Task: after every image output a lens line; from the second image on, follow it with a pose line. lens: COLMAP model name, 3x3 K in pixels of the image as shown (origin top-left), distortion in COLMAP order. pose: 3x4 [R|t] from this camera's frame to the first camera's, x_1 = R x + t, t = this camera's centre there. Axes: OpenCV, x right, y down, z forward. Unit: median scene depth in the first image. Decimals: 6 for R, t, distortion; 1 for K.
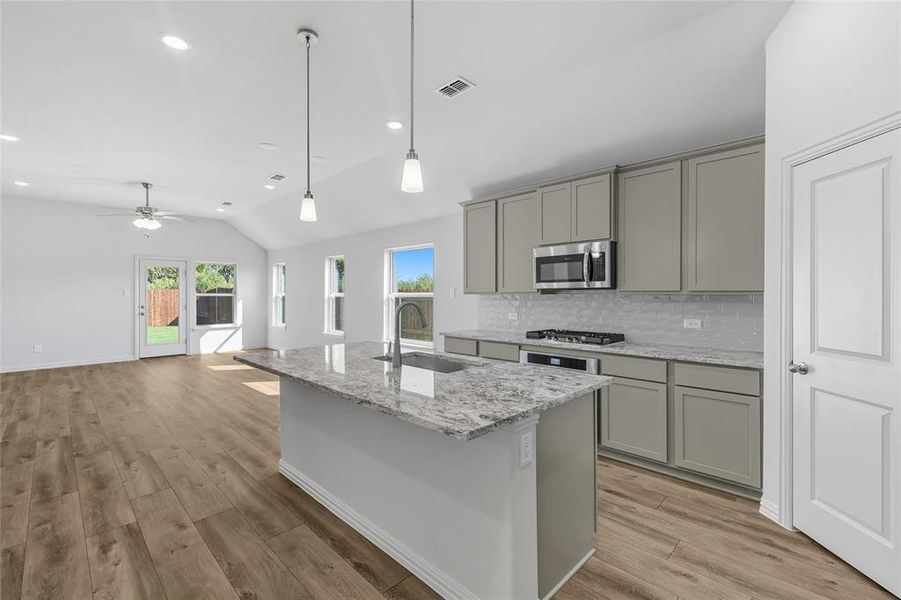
lens RADIAL K [[395.9, 0, 451.5], [0, 395.9, 296.8], [0, 0, 1]] dist [0.001685, 0.000158]
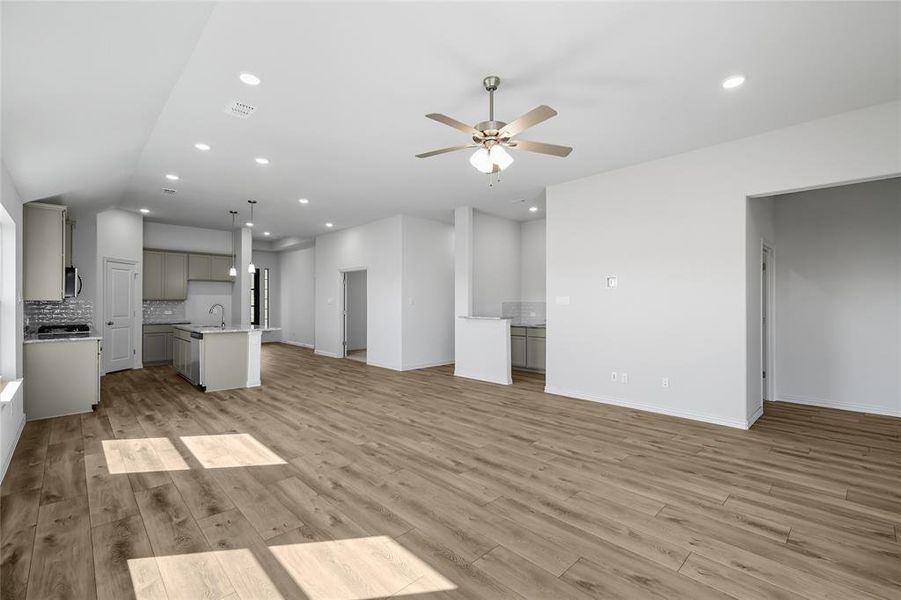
lens RADIAL K [[395.9, 0, 451.5], [0, 395.9, 296.8], [0, 0, 1]] dist [0.001685, 0.000158]
pose [[-0.999719, 0.000035, 0.023698, -1.096897], [-0.000142, 0.999972, -0.007457, -0.008992], [-0.023697, -0.007459, -0.999691, 2.261713]]
